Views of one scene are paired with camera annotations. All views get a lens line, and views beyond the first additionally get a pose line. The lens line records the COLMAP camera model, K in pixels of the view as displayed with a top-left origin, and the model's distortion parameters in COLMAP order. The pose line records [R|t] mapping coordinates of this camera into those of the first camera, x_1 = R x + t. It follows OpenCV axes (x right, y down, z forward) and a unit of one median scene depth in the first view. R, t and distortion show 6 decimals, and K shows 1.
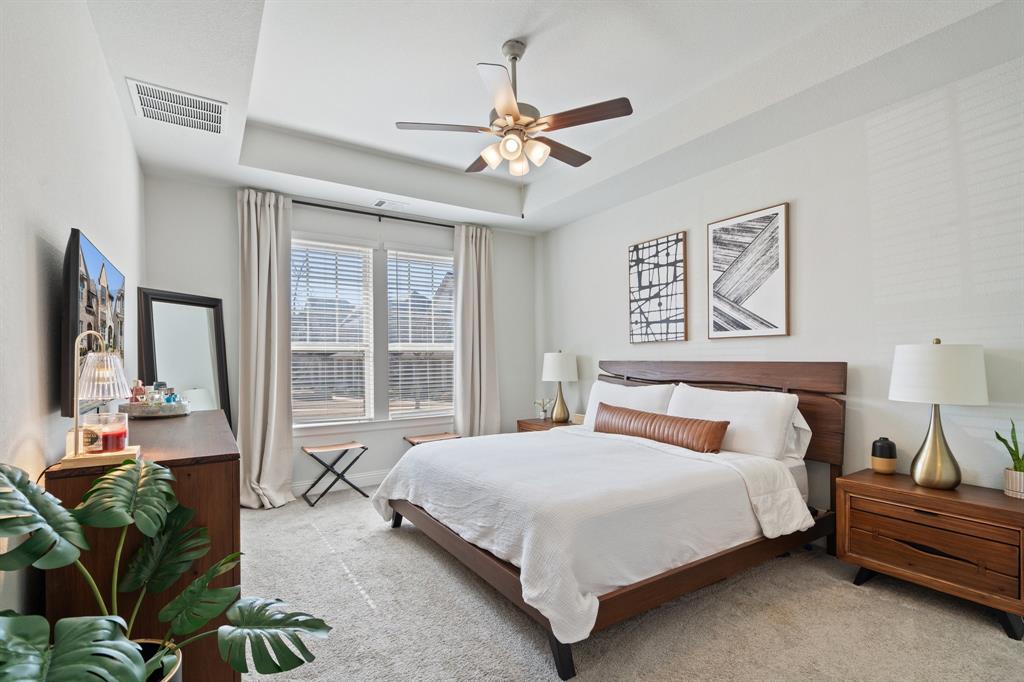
lens RADIAL K [[468.7, 0, 494.5], [0, 468.7, 358.5], [0, 0, 1]] dist [-0.003164, -0.000296]
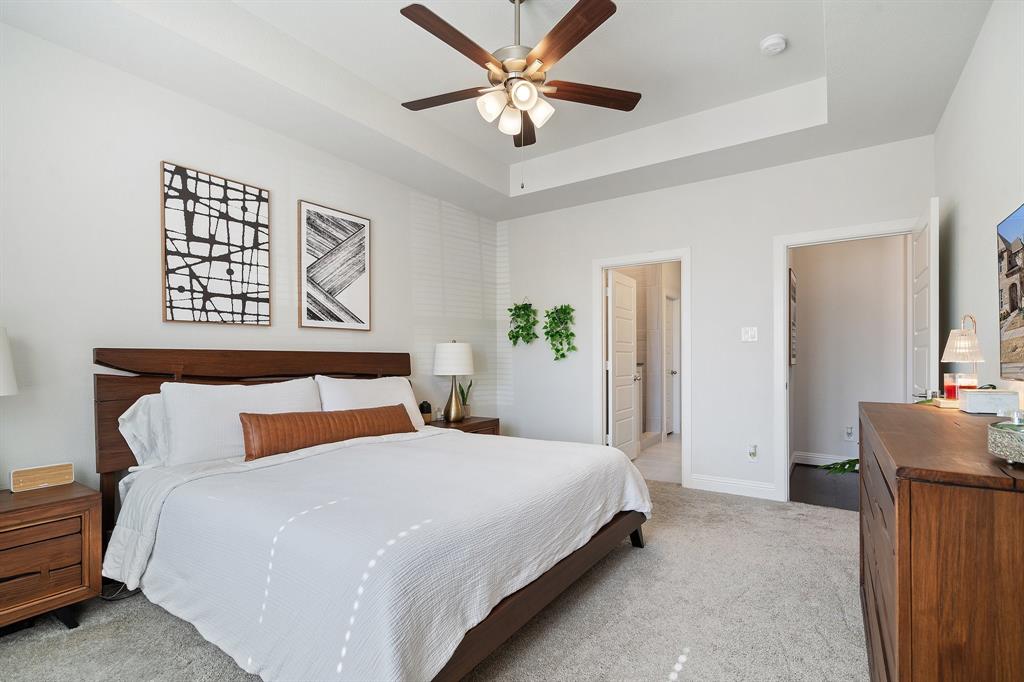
lens RADIAL K [[468.7, 0, 531.6], [0, 468.7, 362.5], [0, 0, 1]] dist [-0.003164, -0.000296]
pose [[-0.424228, 0.002226, 0.905553, -0.505288], [0.007055, 0.999975, 0.000847, 0.026925], [-0.905528, 0.006748, -0.424233, 0.902595]]
